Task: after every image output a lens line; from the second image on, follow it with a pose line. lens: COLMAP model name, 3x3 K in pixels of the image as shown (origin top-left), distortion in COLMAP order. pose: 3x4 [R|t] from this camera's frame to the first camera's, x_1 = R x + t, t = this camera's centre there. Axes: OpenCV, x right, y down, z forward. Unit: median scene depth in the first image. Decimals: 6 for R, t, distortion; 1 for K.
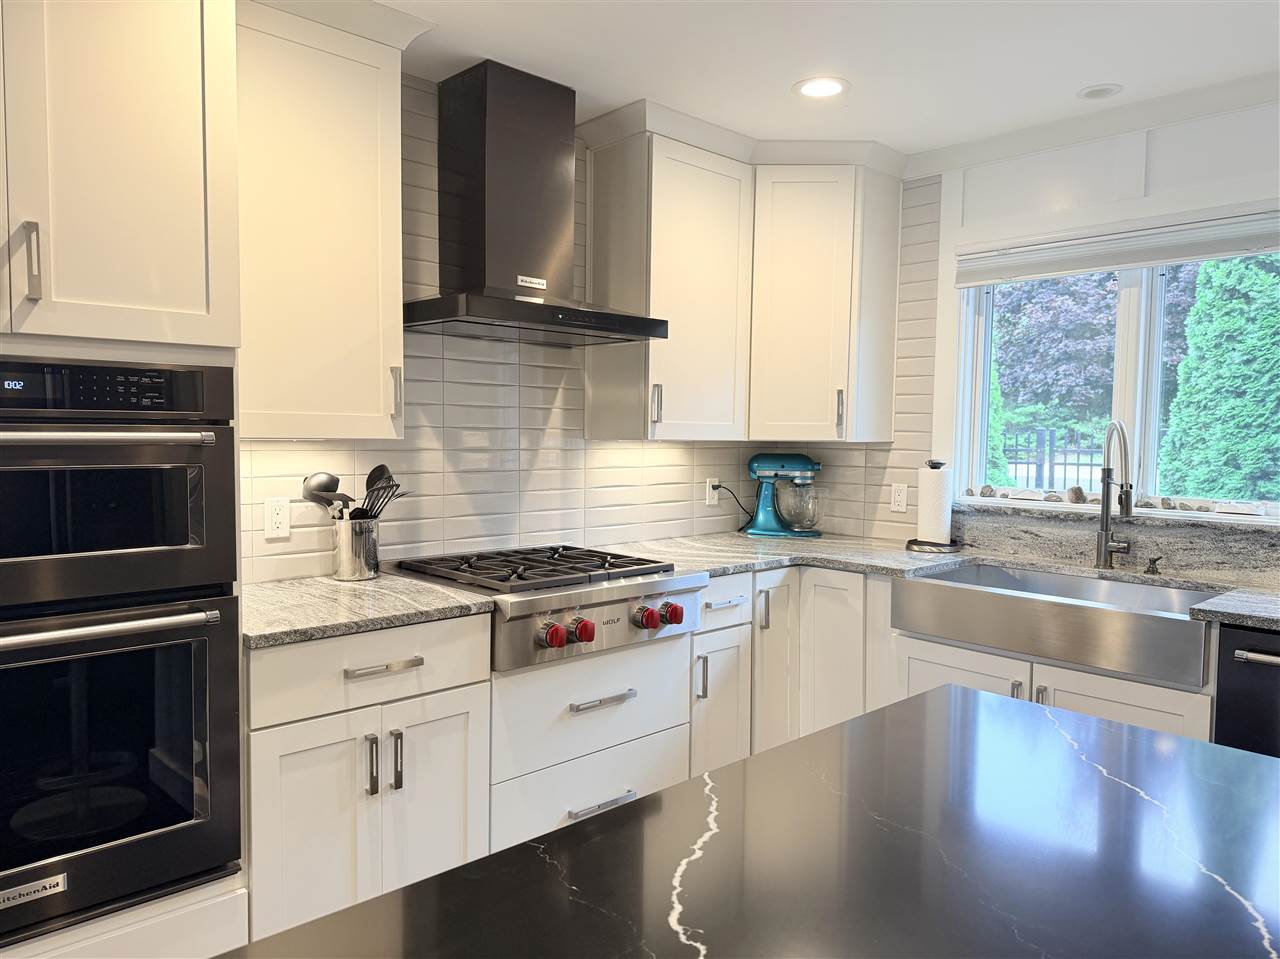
lens RADIAL K [[895.1, 0, 641.8], [0, 895.1, 483.1], [0, 0, 1]] dist [0.114572, -0.184862]
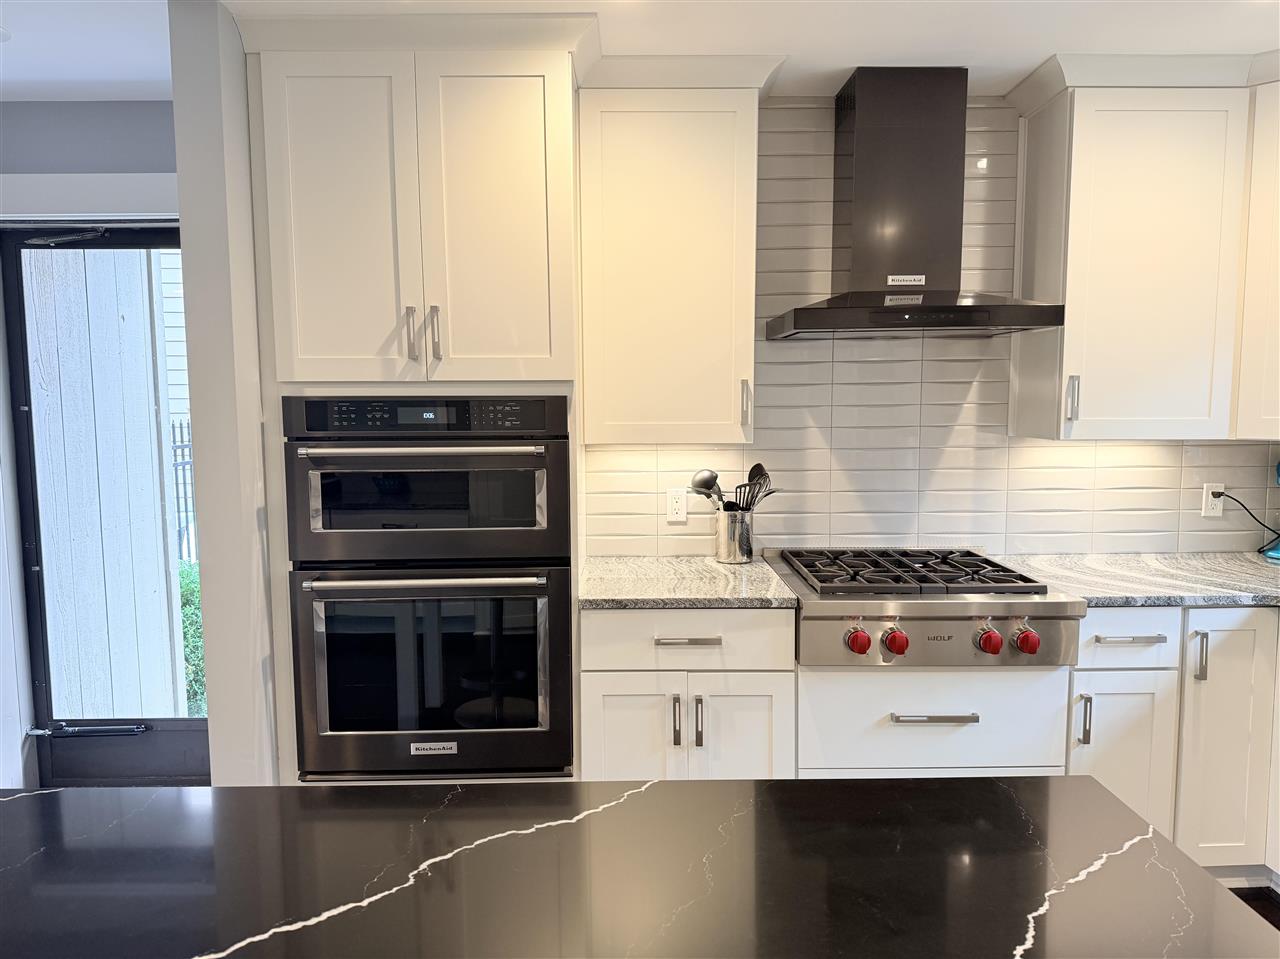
lens RADIAL K [[895.1, 0, 641.8], [0, 895.1, 483.1], [0, 0, 1]] dist [0.114572, -0.184862]
pose [[0.724633, 0.050424, -0.687287, 0.368656], [-0.023007, 0.998534, 0.049002, -0.046065], [0.688750, -0.019696, 0.724731, 0.088296]]
